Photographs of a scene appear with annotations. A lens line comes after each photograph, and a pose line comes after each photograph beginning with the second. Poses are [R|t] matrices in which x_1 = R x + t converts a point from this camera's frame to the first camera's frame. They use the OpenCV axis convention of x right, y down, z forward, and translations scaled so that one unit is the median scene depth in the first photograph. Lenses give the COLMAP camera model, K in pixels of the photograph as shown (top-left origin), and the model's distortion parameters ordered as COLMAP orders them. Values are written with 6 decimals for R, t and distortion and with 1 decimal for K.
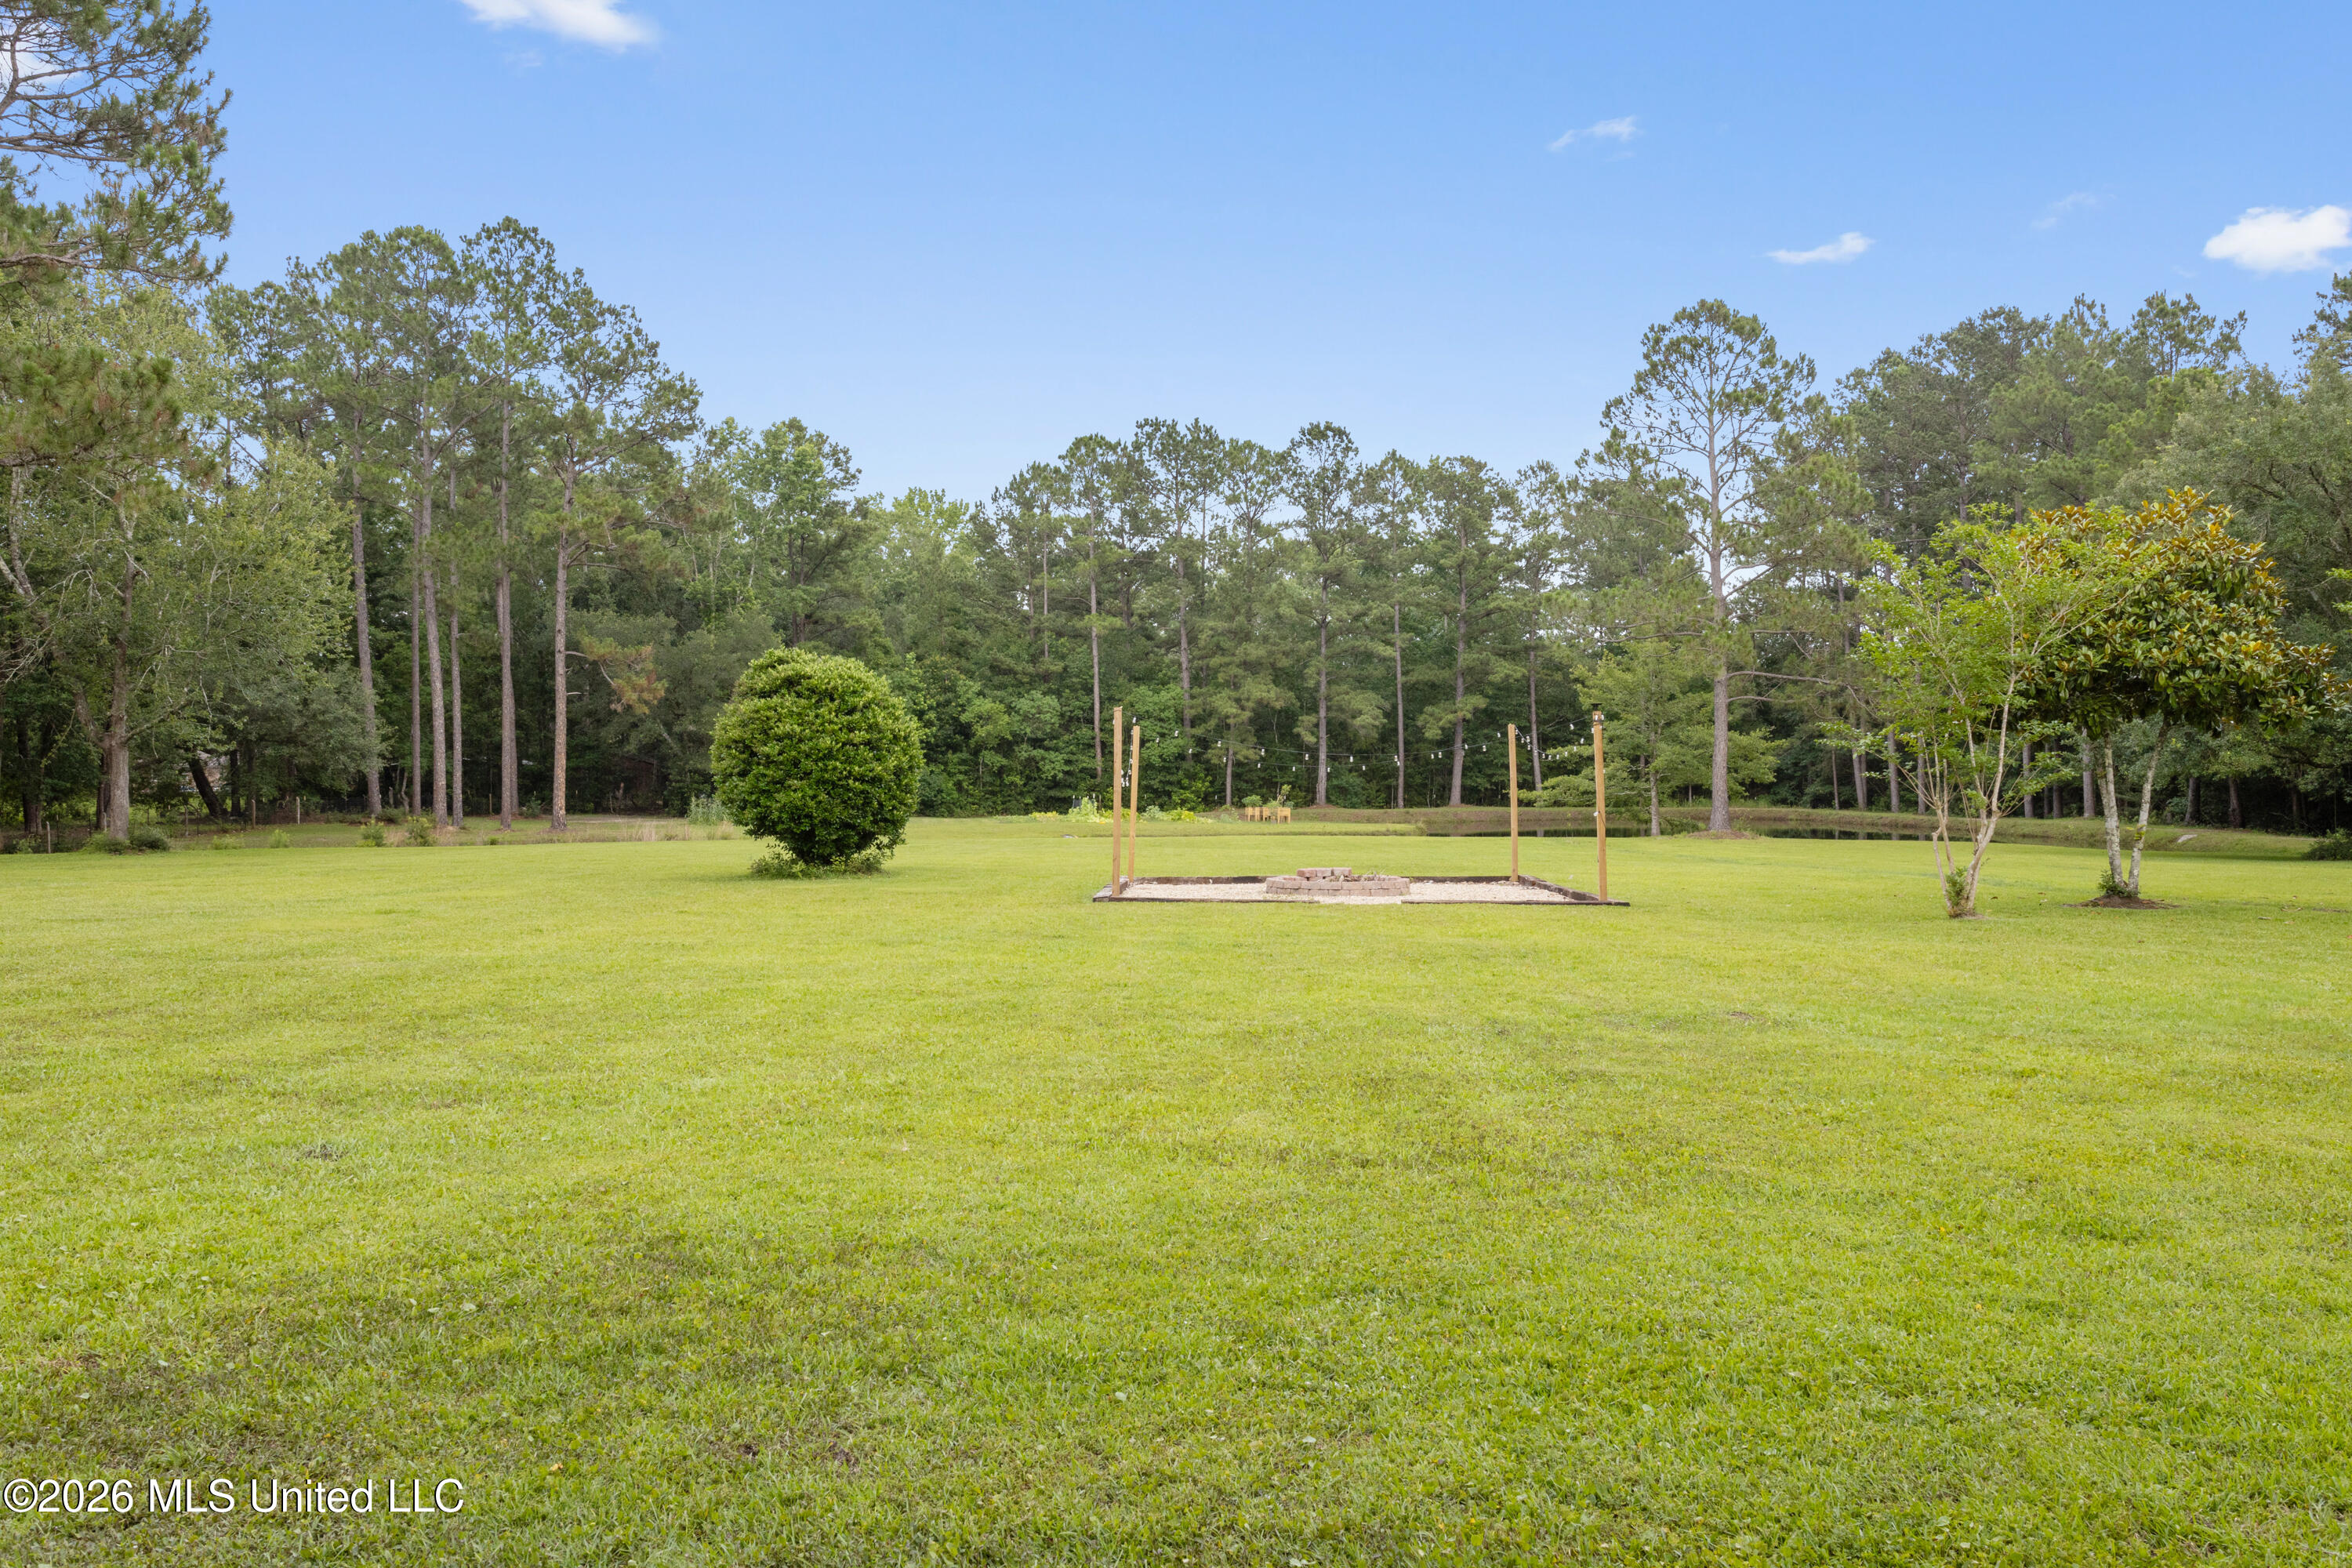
lens RADIAL K [[1909.6, 0, 1169.5], [0, 1909.6, 777.4], [0, 0, 1]] dist [0.026713, -0.002415]
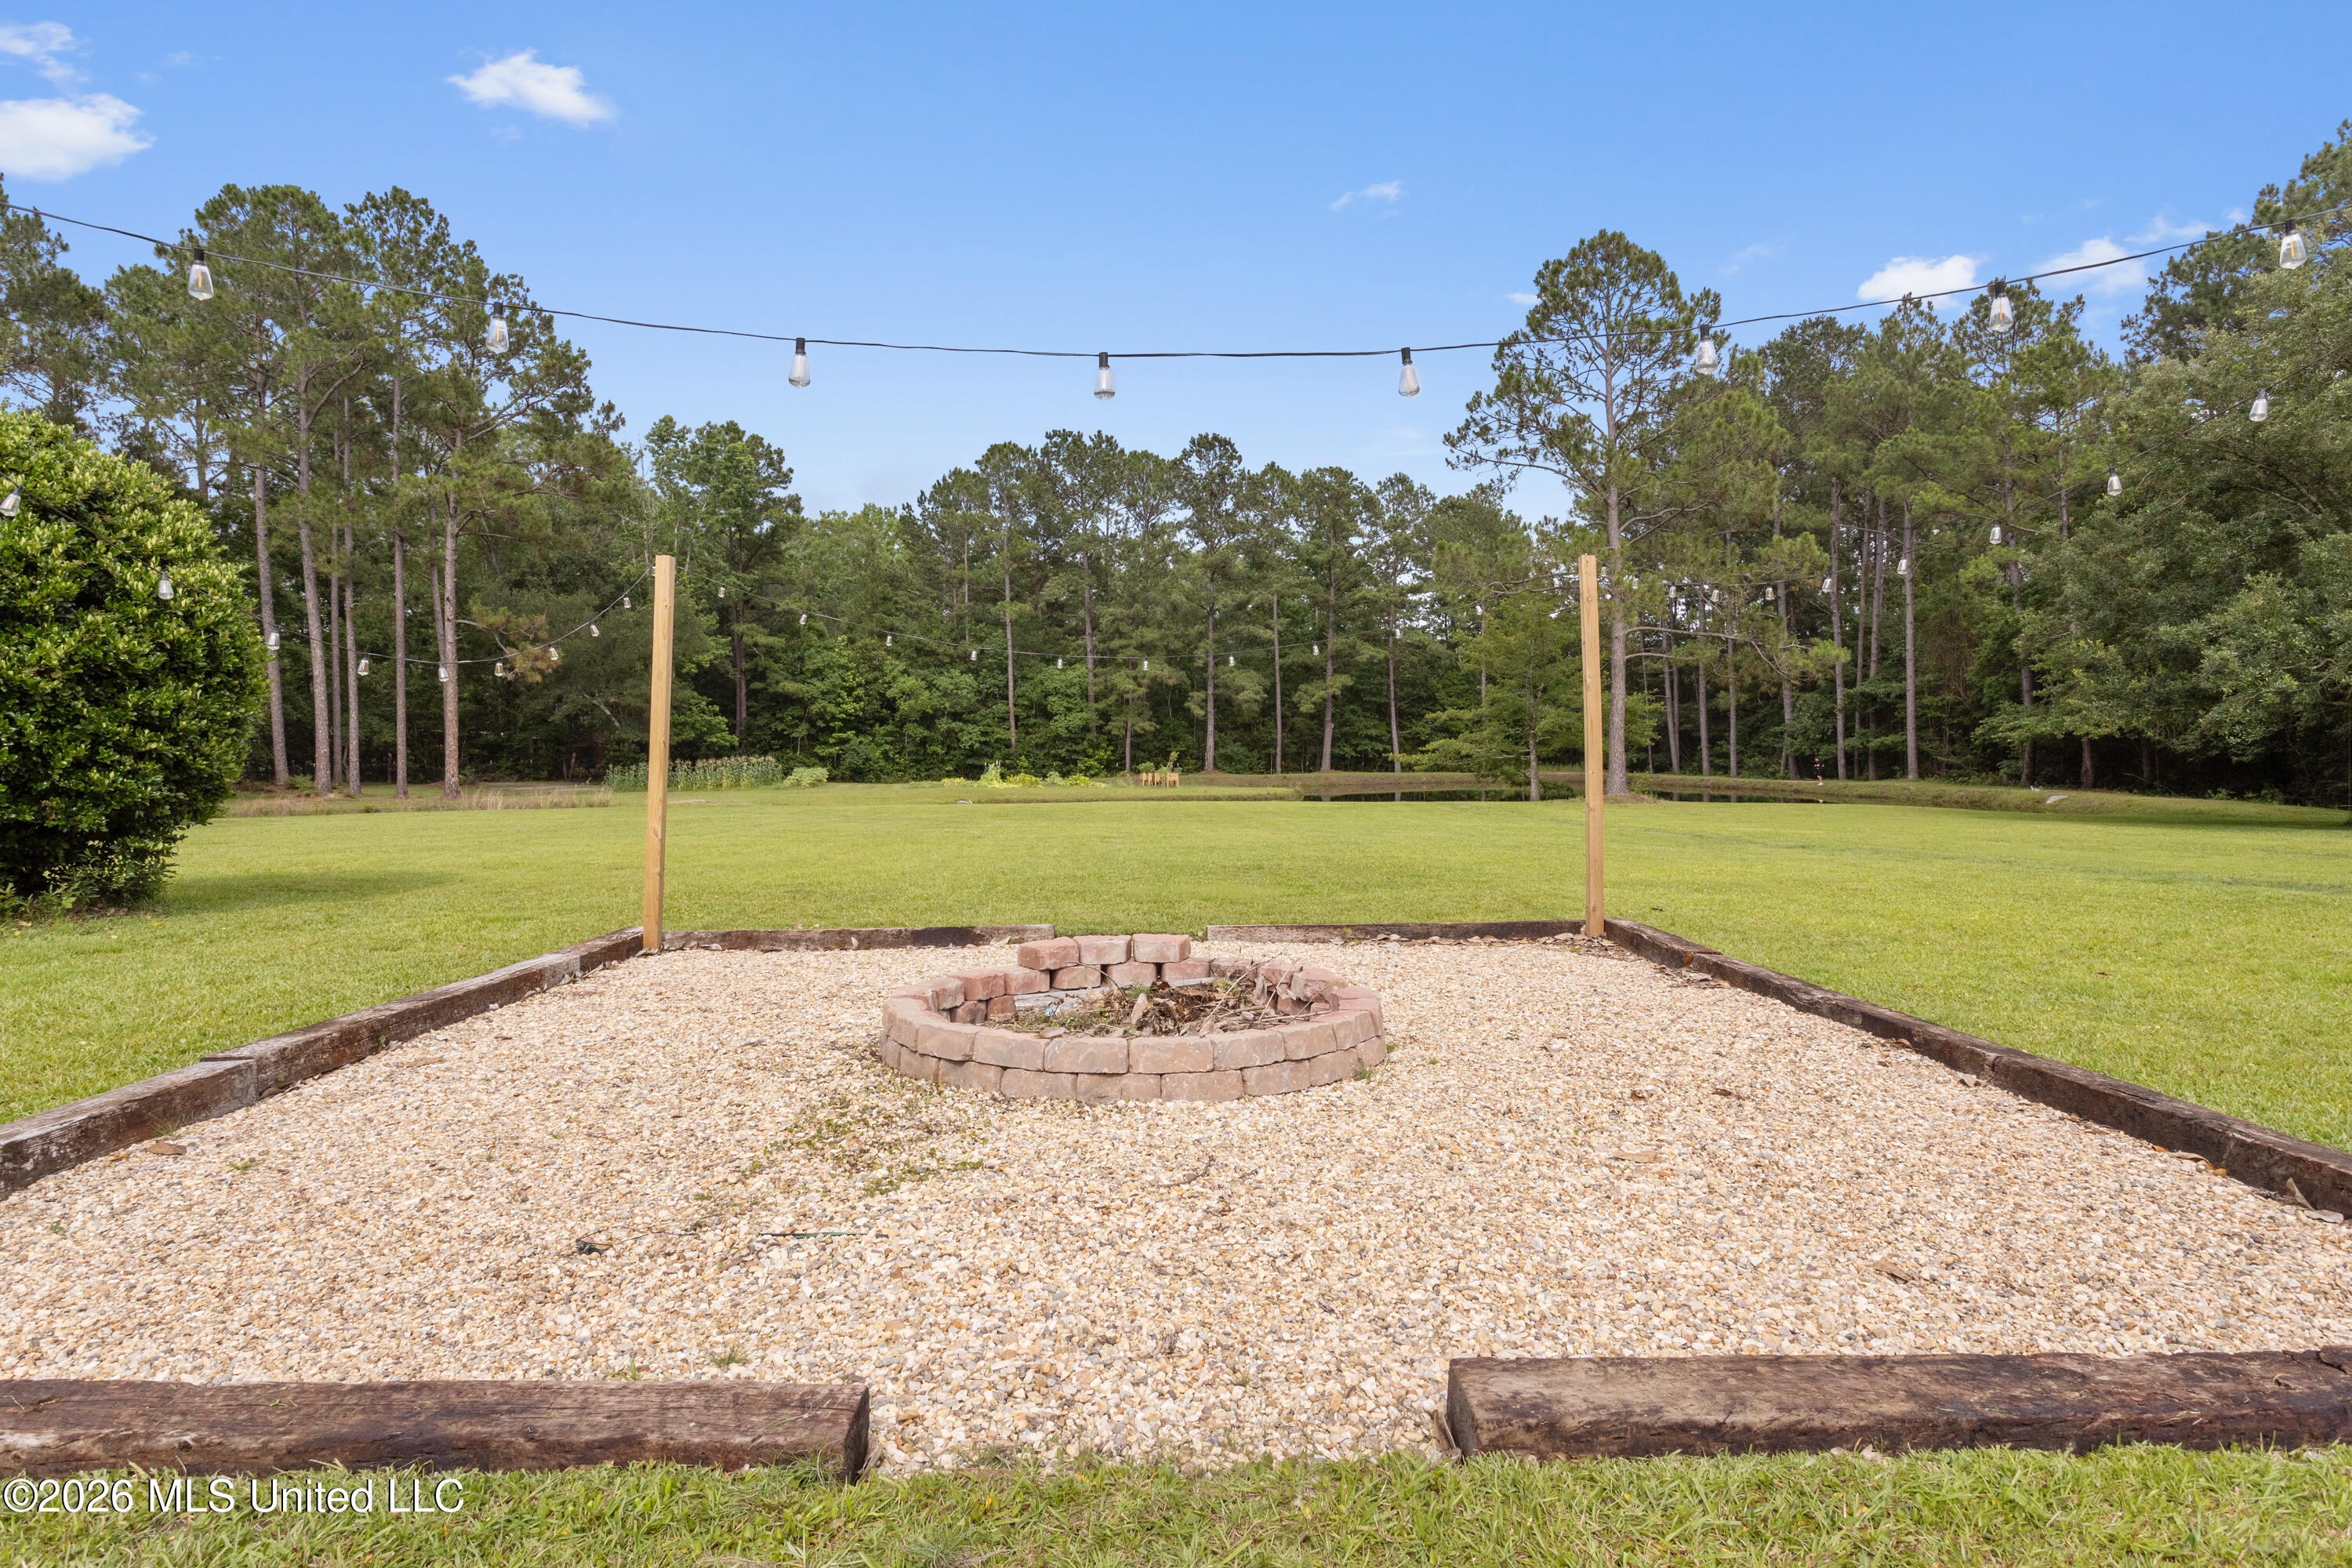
lens RADIAL K [[1361.1, 0, 1185.0], [0, 1361.1, 772.5], [0, 0, 1]] dist [-0.005291, -0.004000]
pose [[0.998466, -0.002960, 0.055289, 0.020622], [0.002187, 0.999899, 0.014037, 0.003975], [-0.055325, -0.013895, 0.998372, 0.196429]]
